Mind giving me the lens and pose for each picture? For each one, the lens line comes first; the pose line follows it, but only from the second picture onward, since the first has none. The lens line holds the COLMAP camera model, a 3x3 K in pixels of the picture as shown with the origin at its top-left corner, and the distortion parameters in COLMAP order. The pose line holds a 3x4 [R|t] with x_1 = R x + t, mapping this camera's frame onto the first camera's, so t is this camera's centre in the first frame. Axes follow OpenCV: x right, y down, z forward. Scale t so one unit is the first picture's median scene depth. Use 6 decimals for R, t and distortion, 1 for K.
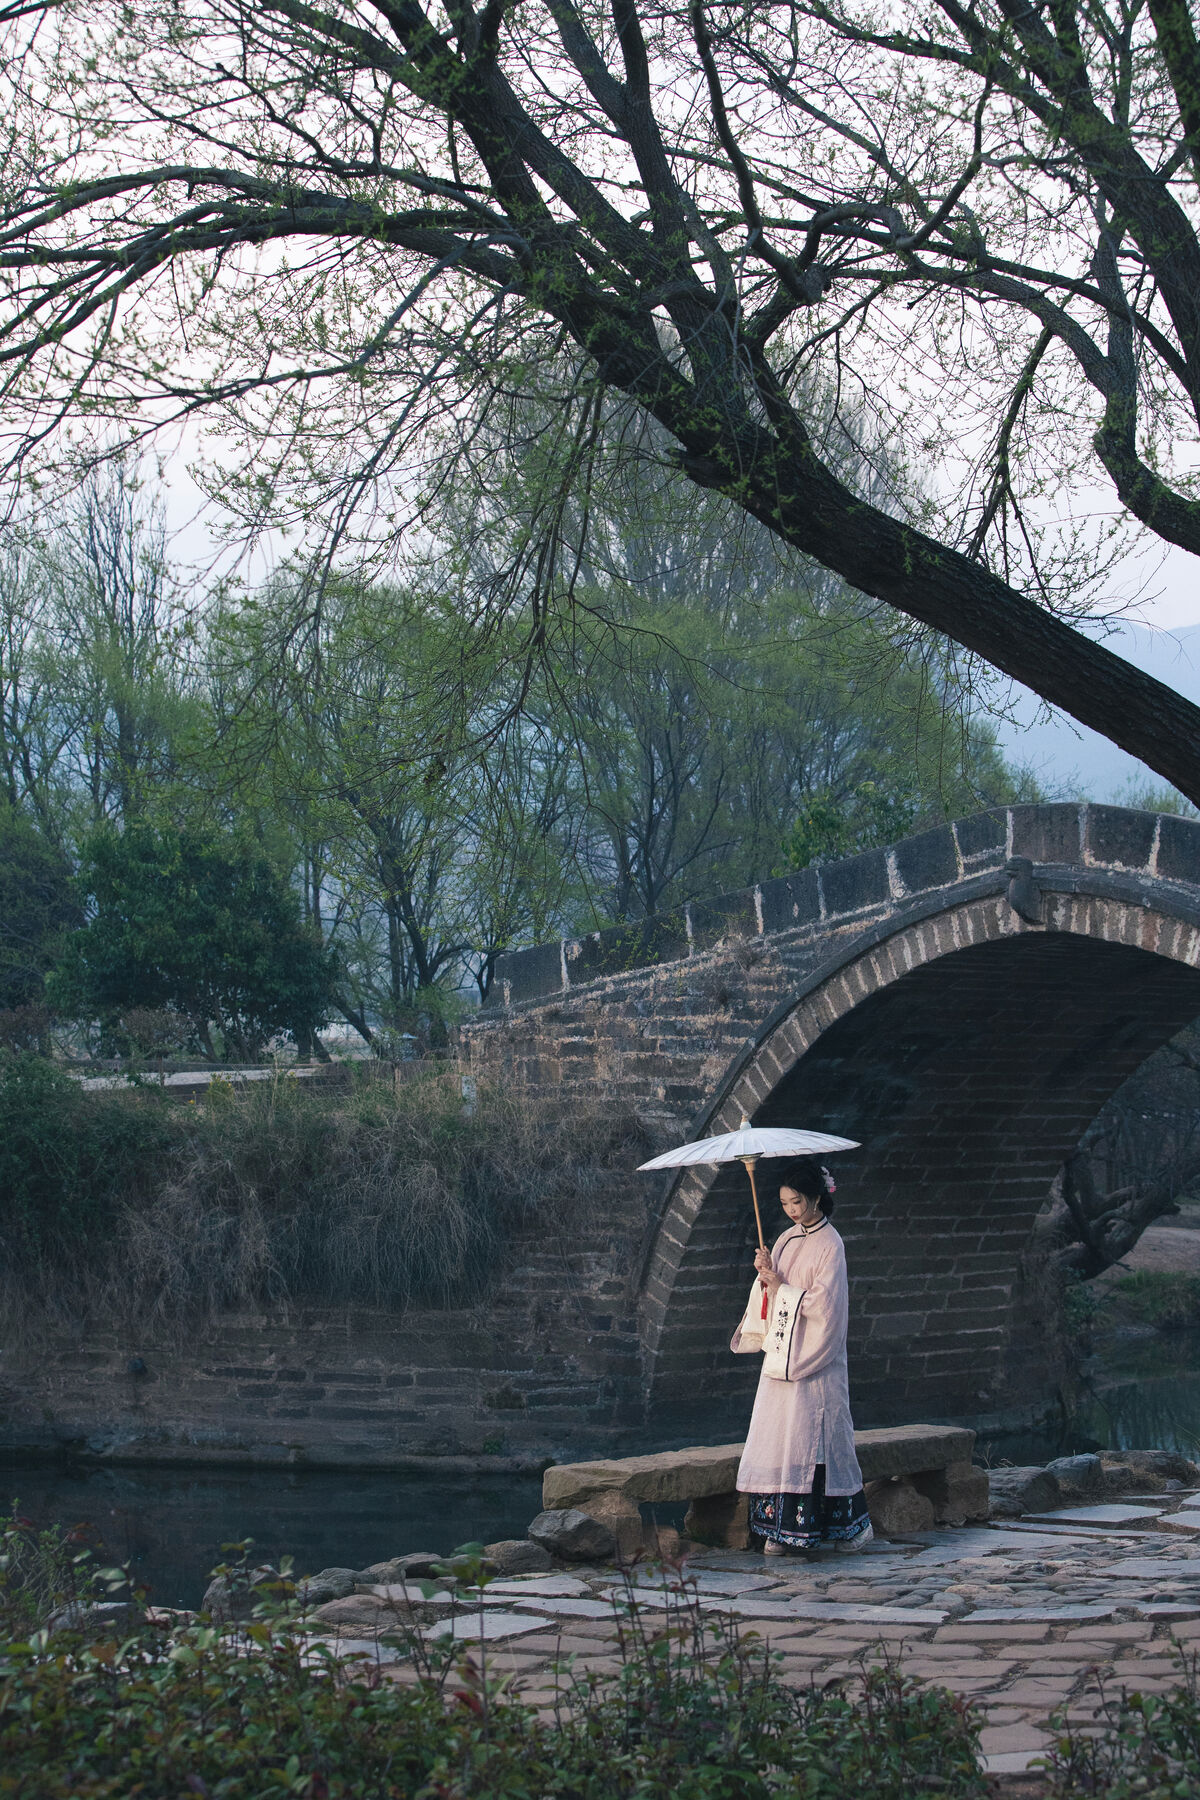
lens RADIAL K [[3825.1, 0, 600.0], [0, 3825.1, 900.0], [0, 0, 1]] dist [-0.273648, -0.103457]
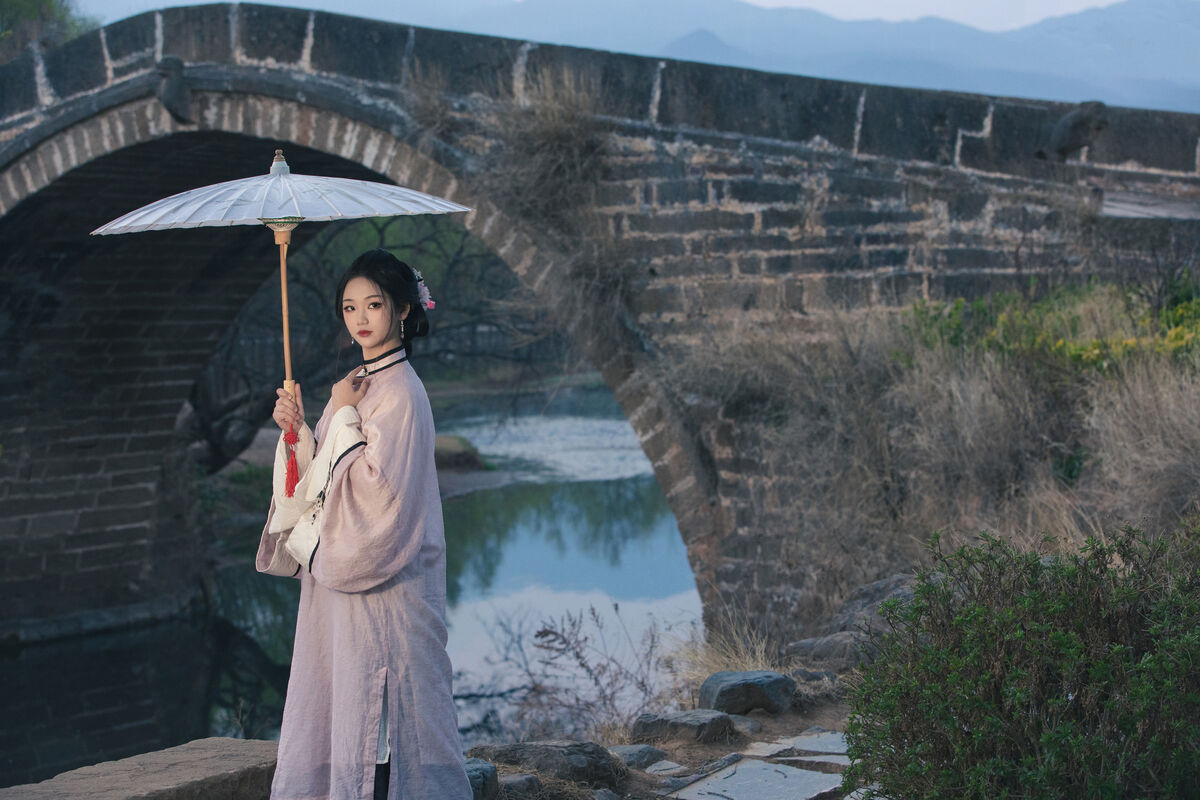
lens RADIAL K [[2777.6, 0, 574.3], [0, 2777.6, 403.8], [0, 0, 1]] dist [-0.249060, 0.251866]
pose [[0.960986, -0.031930, 0.274746, 0.009973], [0.011361, 0.997033, 0.076133, 0.024815], [-0.276362, -0.070041, 0.958498, 0.260710]]
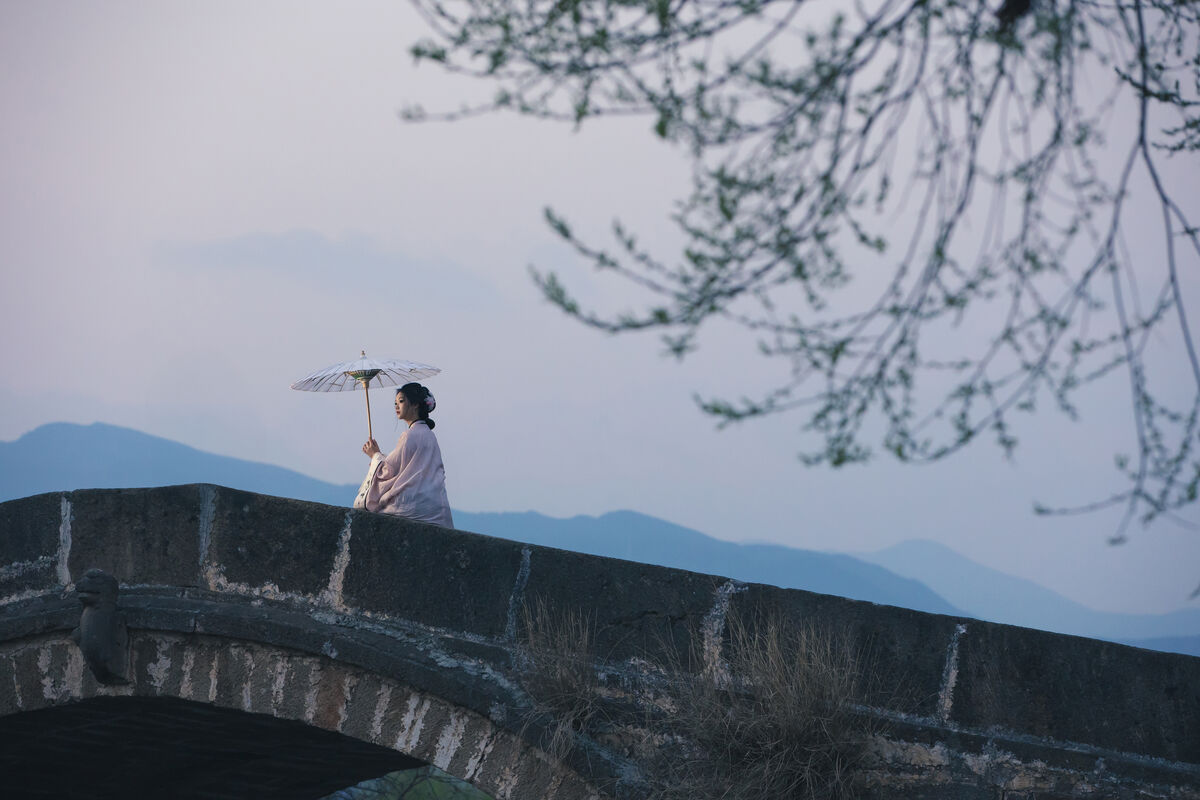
lens RADIAL K [[4987.8, 0, 584.5], [0, 4987.8, 397.4], [0, 0, 1]] dist [0.634158, -1.296701]
pose [[0.918351, 0.060823, 0.391066, -0.129609], [-0.030095, 0.995991, -0.084237, 0.025247], [-0.394622, 0.065590, 0.916500, 0.221083]]
